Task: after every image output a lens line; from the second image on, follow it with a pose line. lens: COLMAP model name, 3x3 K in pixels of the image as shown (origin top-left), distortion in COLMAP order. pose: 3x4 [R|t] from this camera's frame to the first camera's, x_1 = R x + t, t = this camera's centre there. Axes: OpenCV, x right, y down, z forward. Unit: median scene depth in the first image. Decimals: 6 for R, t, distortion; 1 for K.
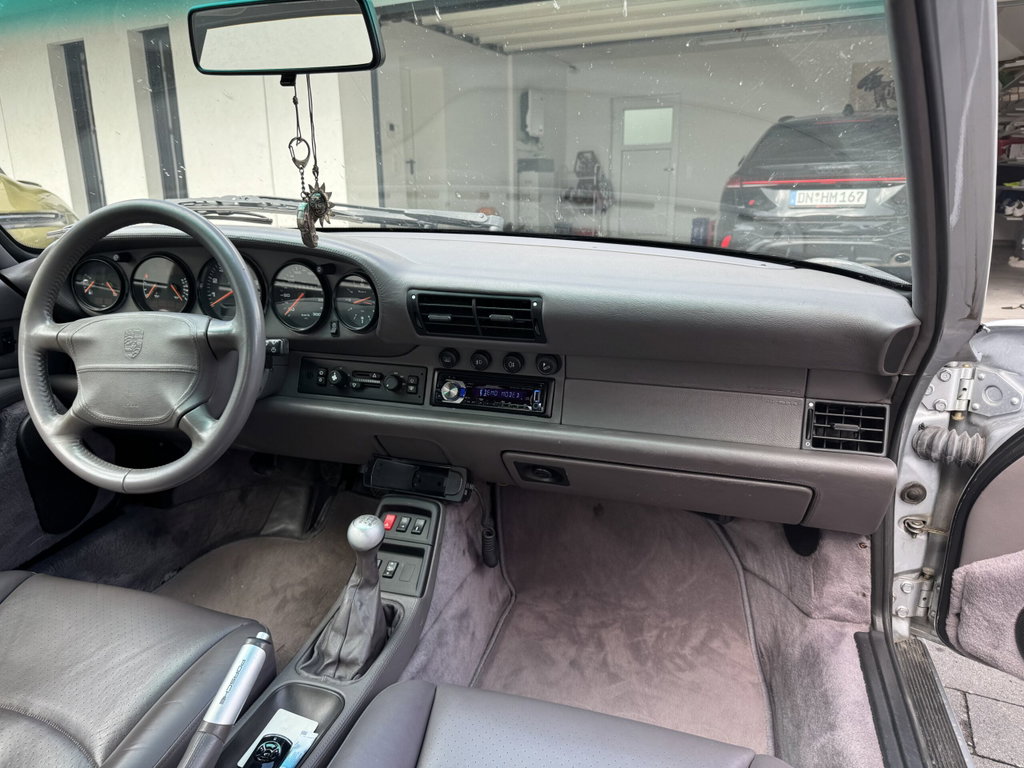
lens RADIAL K [[719.9, 0, 516.3], [0, 719.9, 377.0], [0, 0, 1]] dist [0.046919, -0.056176]
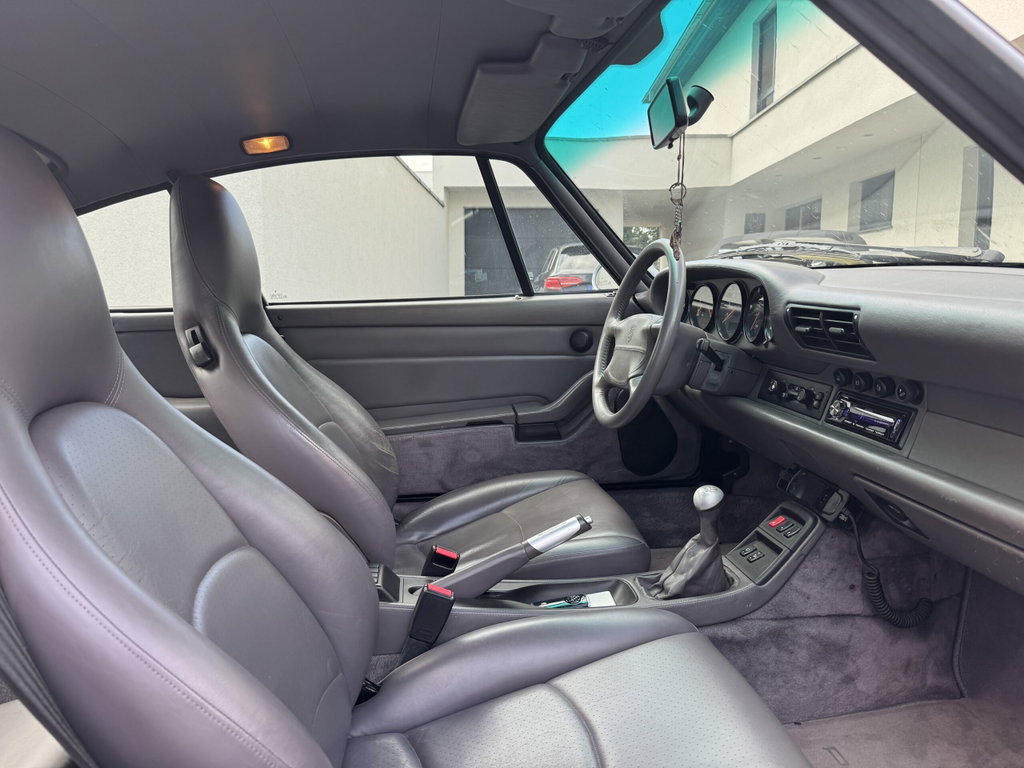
lens RADIAL K [[719.9, 0, 516.3], [0, 719.9, 377.0], [0, 0, 1]] dist [0.046919, -0.056176]
pose [[0.438148, 0.127913, -0.889755, 0.651668], [-0.238482, 0.970894, 0.022140, 0.063716], [0.866690, 0.202490, 0.455901, 0.123442]]
